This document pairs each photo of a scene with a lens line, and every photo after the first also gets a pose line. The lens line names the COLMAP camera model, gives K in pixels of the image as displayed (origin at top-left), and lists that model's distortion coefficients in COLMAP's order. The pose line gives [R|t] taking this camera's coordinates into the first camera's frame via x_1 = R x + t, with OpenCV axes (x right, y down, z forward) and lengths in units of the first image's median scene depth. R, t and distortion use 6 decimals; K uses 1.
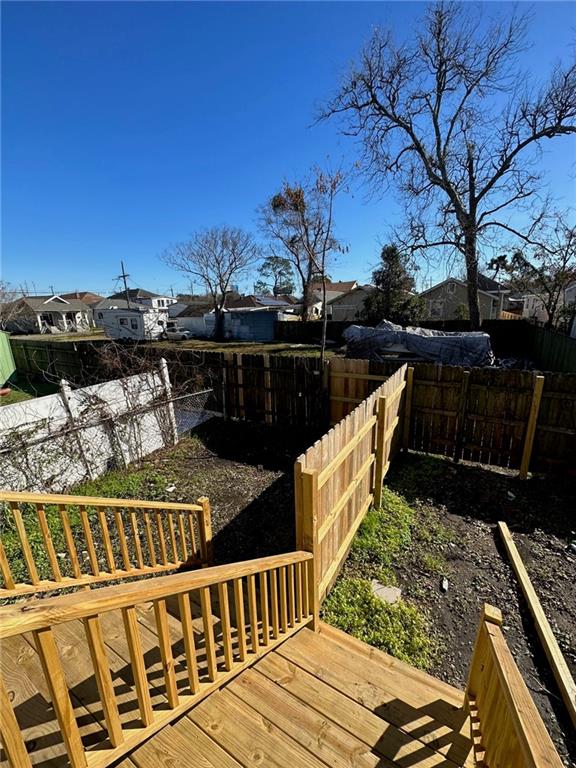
lens RADIAL K [[307.9, 0, 288.0], [0, 307.9, 384.0], [0, 0, 1]] dist [-0.001442, 0.000306]
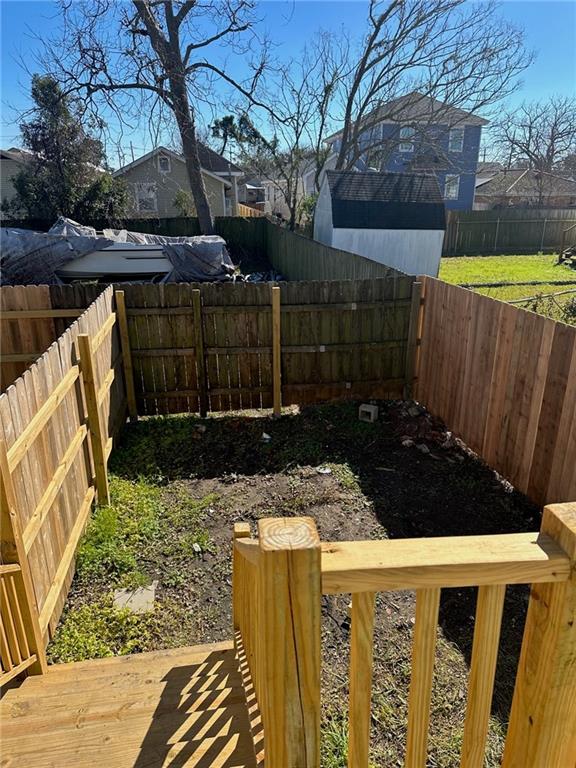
lens RADIAL K [[540.3, 0, 288.8], [0, 540.3, 380.5], [0, 0, 1]] dist [0.068084, -0.086479]
pose [[0.779553, -0.184517, 0.598541, -0.027836], [0.133780, 0.982621, 0.128682, 0.021072], [-0.611883, -0.020242, 0.790690, -0.083861]]
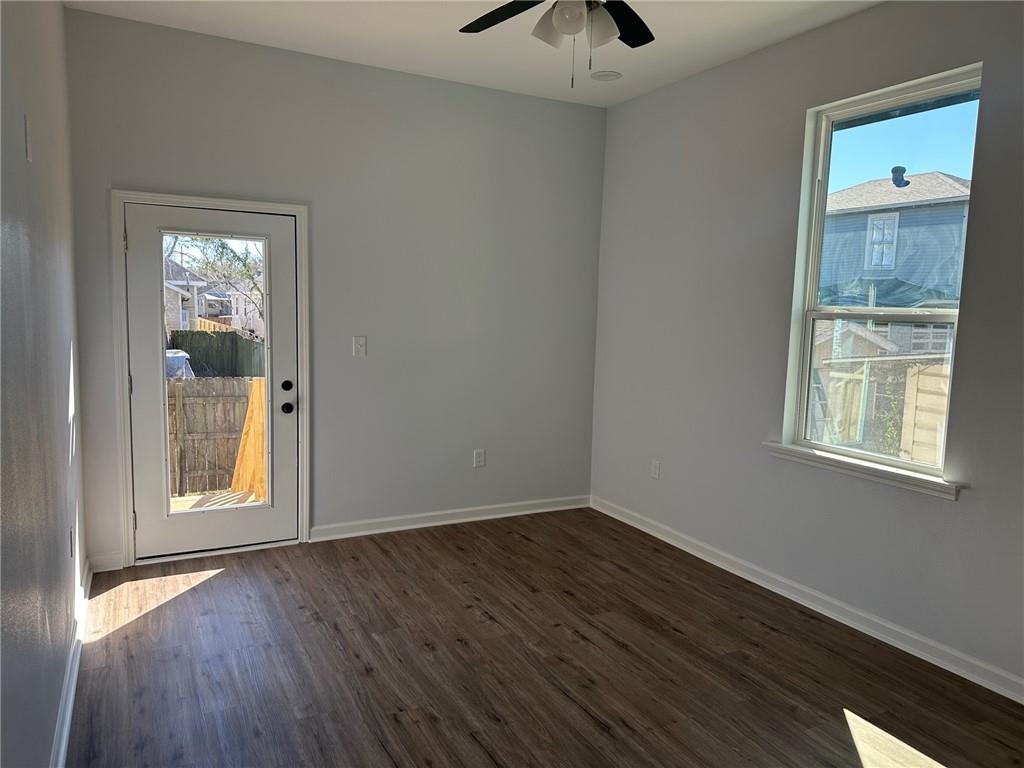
lens RADIAL K [[720.4, 0, 507.8], [0, 720.4, 394.5], [0, 0, 1]] dist [0.068084, -0.086479]
pose [[0.540900, -0.058359, 0.839060, -0.385811], [0.162267, 0.986089, -0.036020, 0.131667], [-0.825286, 0.155635, 0.542845, -0.524013]]
